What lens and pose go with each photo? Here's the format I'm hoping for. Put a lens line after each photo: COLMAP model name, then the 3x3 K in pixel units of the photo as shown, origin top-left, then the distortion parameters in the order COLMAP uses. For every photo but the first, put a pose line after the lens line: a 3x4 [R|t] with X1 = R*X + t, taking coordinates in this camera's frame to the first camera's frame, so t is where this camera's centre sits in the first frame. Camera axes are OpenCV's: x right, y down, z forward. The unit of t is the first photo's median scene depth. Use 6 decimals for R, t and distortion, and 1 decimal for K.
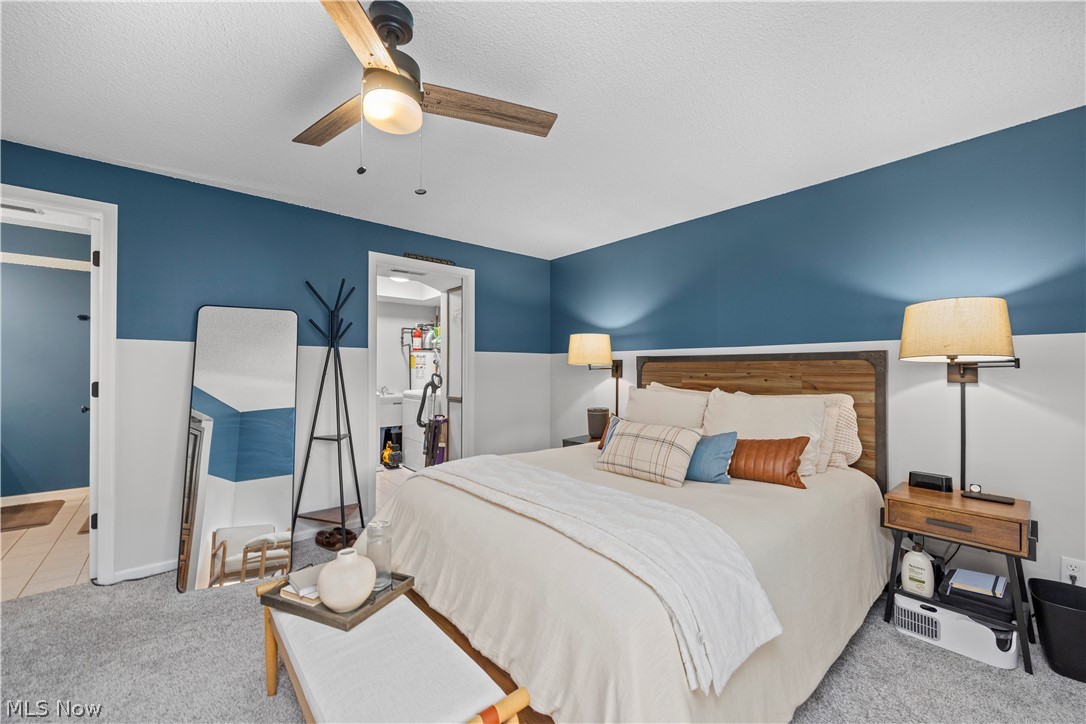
lens RADIAL K [[424.9, 0, 543.0], [0, 424.9, 362.0], [0, 0, 1]] dist [-0.000032, 0.000038]
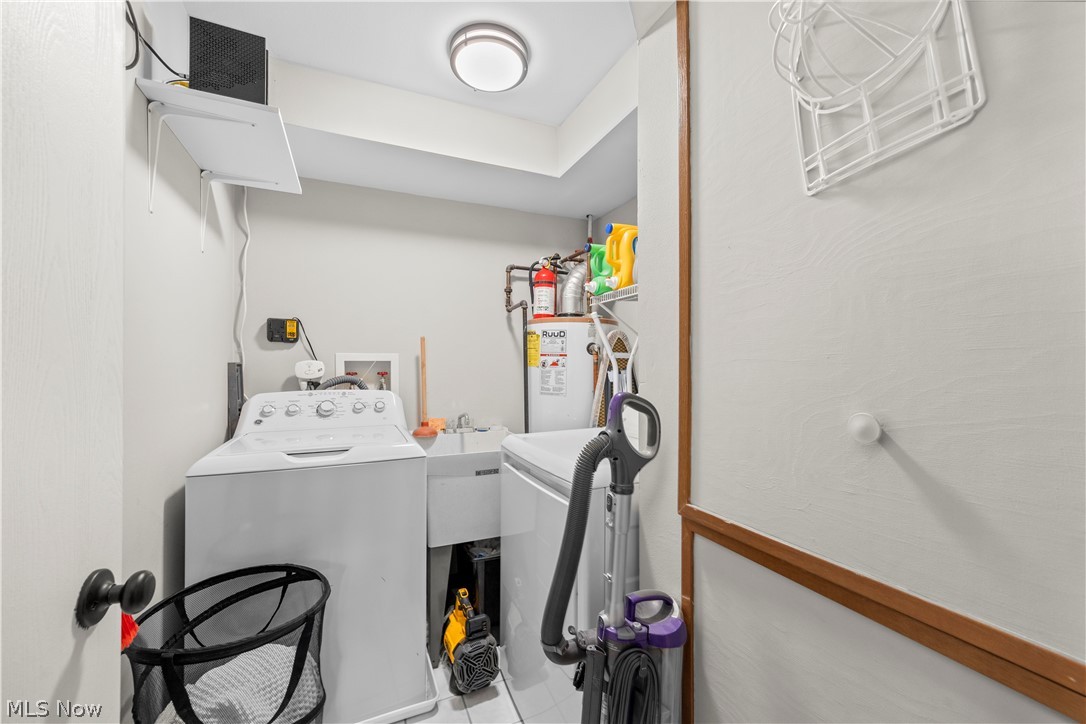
lens RADIAL K [[424.9, 0, 543.0], [0, 424.9, 362.0], [0, 0, 1]] dist [-0.000032, 0.000038]
pose [[0.956889, 0.000585, -0.290453, -0.193211], [0.001617, 0.999972, 0.007341, 0.008453], [0.290449, -0.007494, 0.956861, 0.658486]]
